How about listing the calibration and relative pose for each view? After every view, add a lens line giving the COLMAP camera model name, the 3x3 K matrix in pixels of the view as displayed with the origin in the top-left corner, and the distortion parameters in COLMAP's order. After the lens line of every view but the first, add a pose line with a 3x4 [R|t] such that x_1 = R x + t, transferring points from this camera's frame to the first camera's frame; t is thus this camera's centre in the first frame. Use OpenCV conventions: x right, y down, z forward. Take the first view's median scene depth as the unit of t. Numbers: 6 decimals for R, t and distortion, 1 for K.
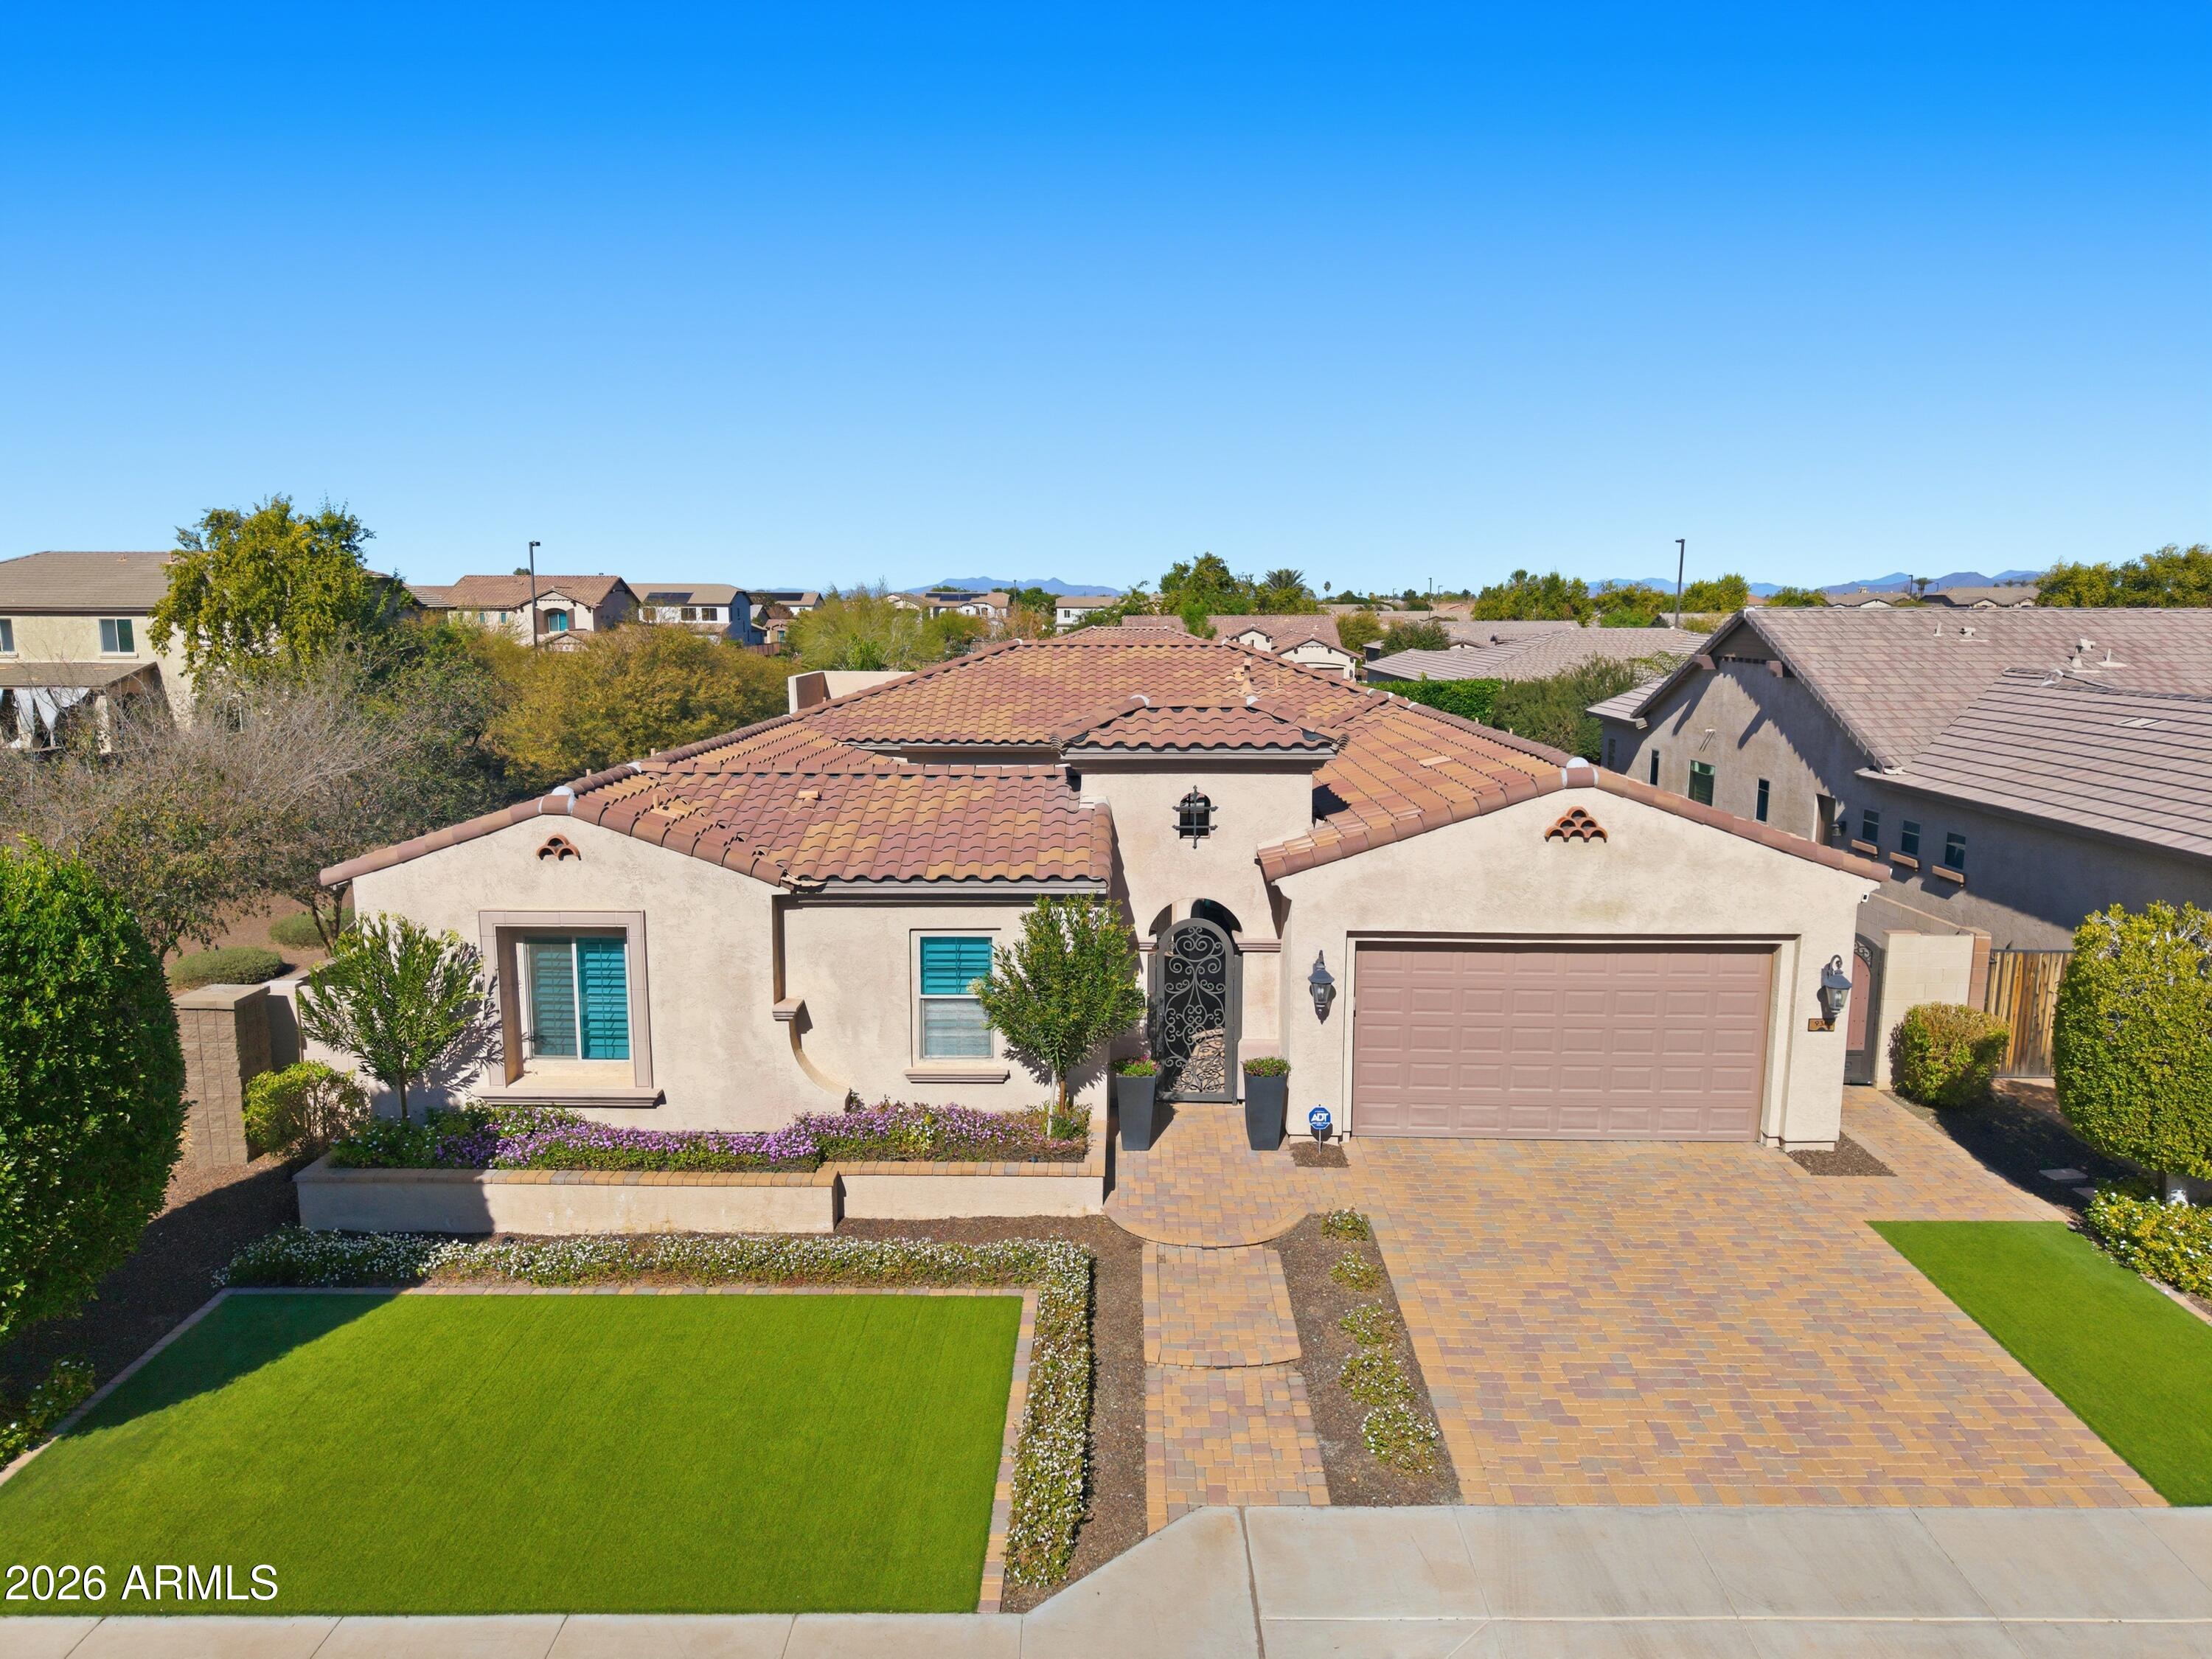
lens RADIAL K [[1478.3, 0, 1106.0], [0, 1478.3, 829.5], [0, 0, 1]] dist [0.025982, -0.024977]
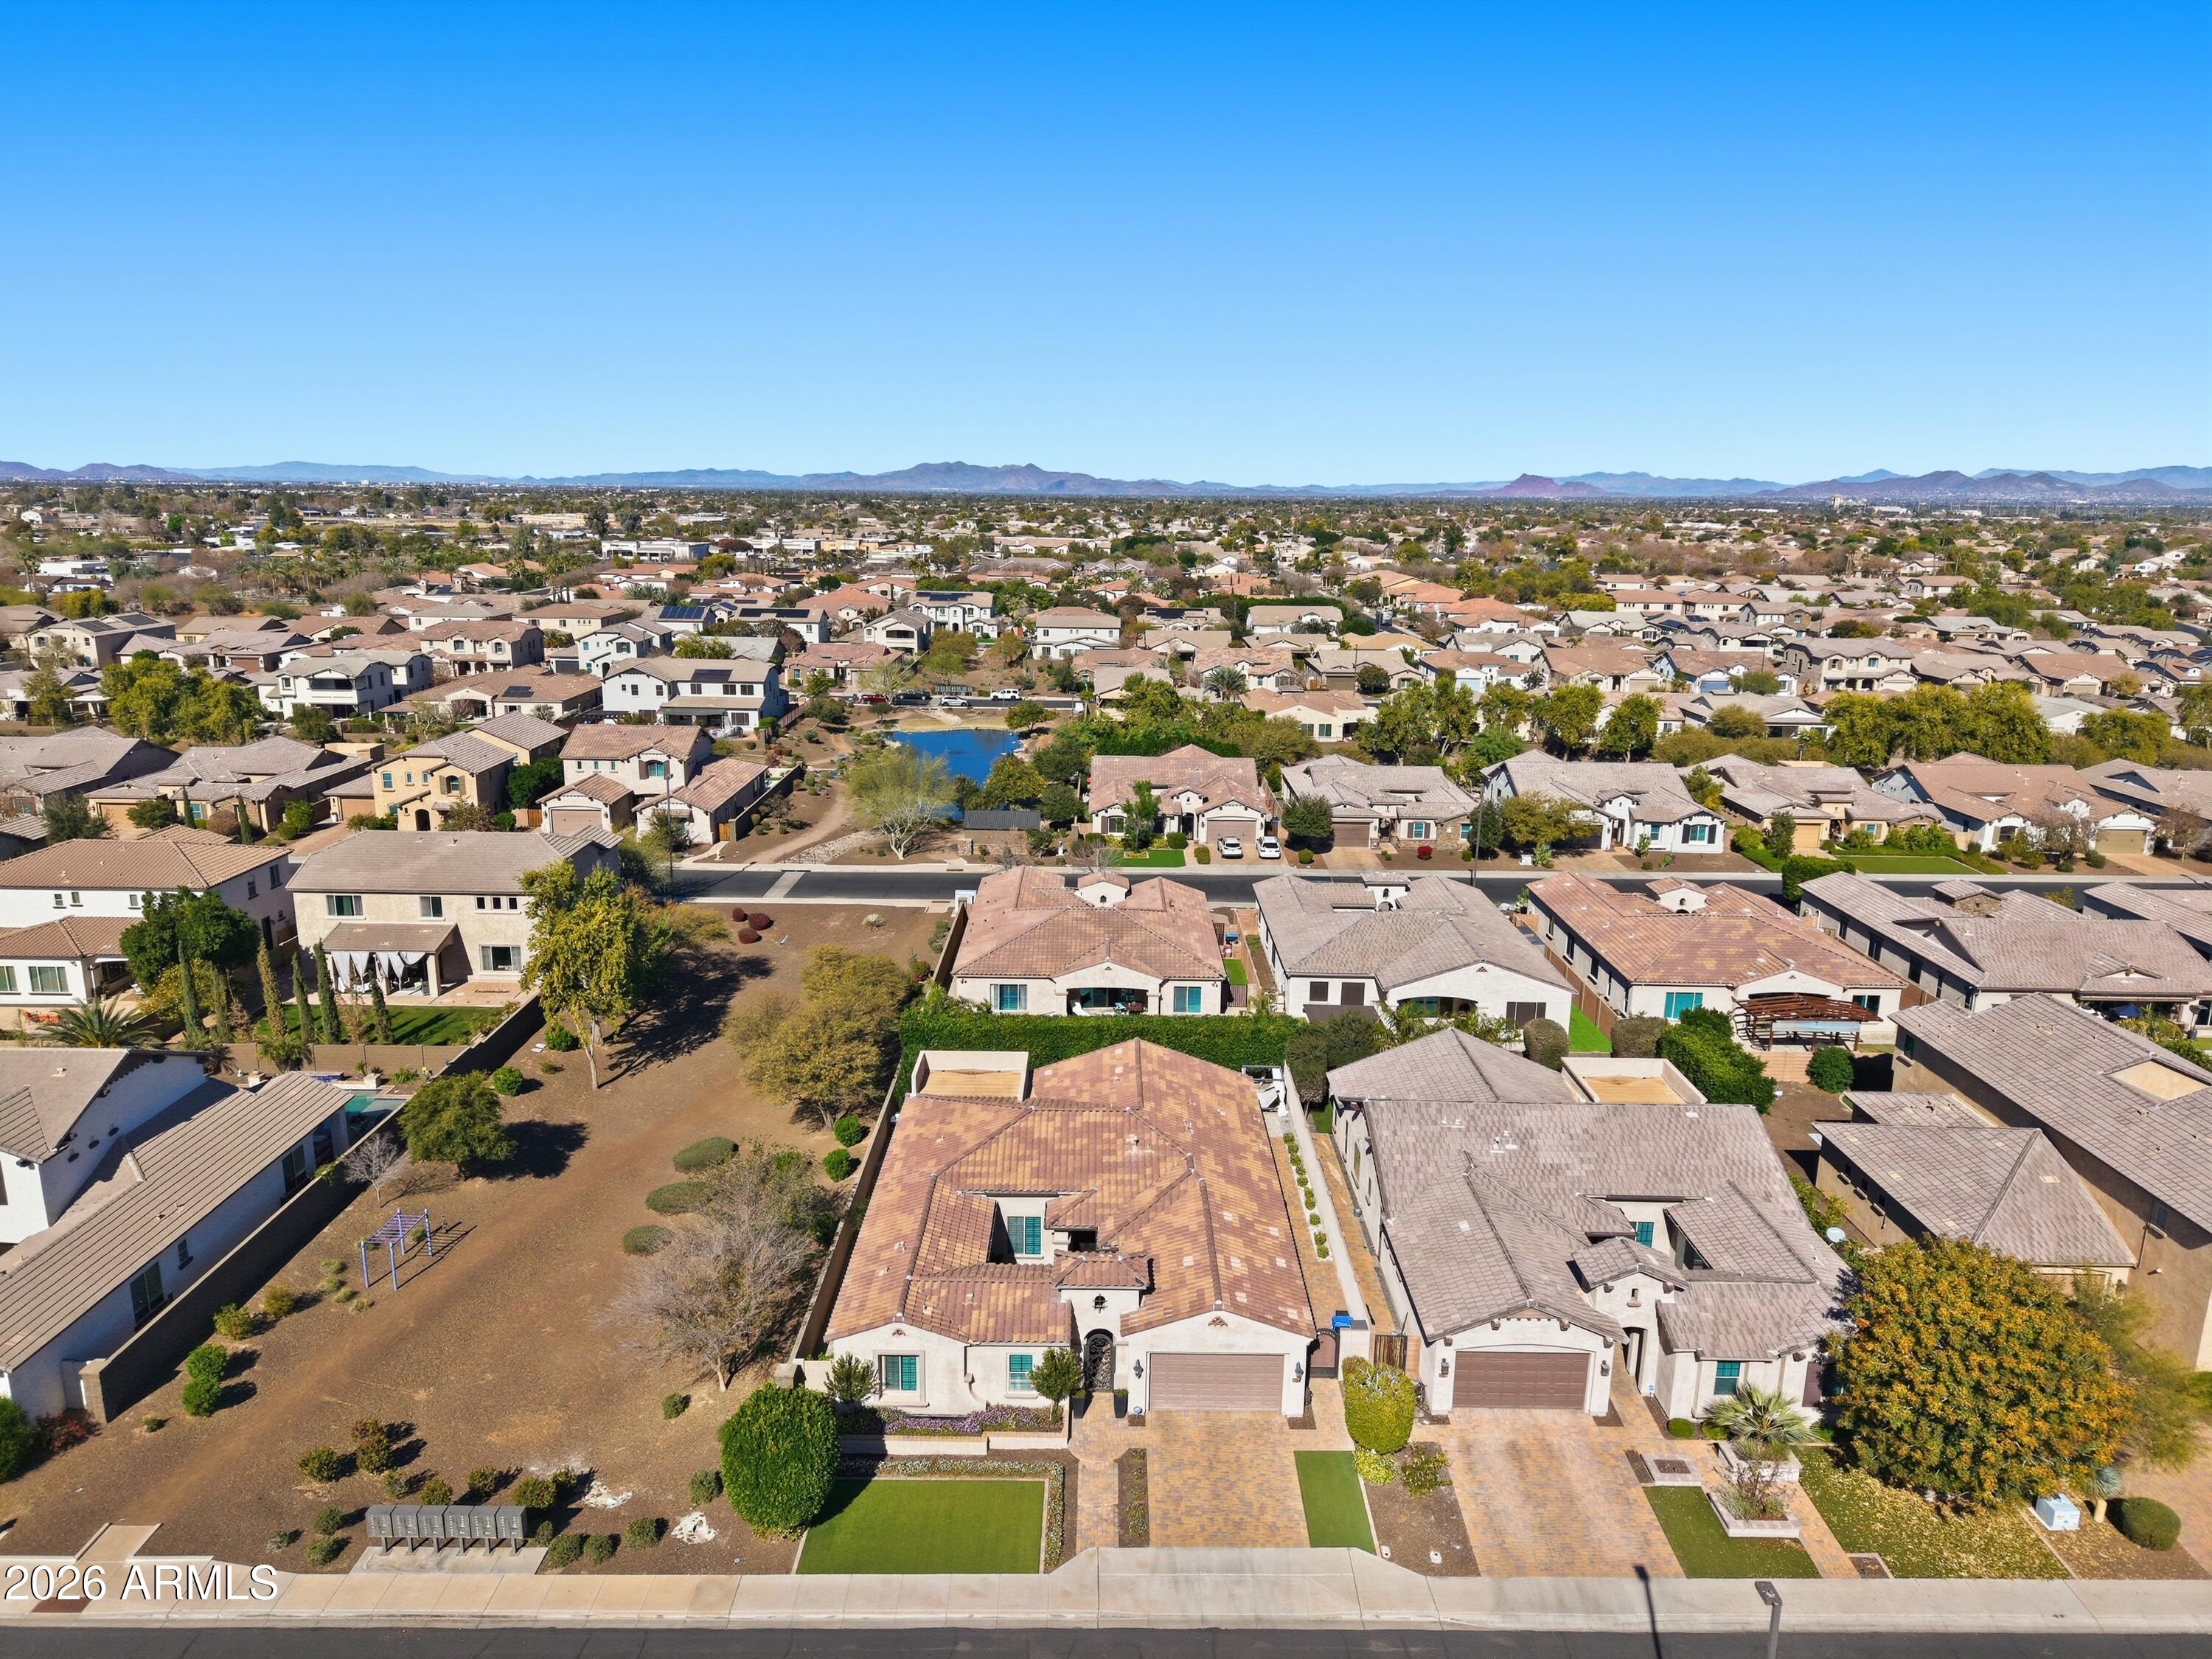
lens RADIAL K [[1478.3, 0, 1106.0], [0, 1478.3, 829.5], [0, 0, 1]] dist [0.025982, -0.024977]
pose [[0.999840, 0.007384, 0.016315, 0.018529], [-0.008560, 0.997281, 0.073190, -1.280644], [-0.015730, -0.073318, 0.997185, -2.079684]]
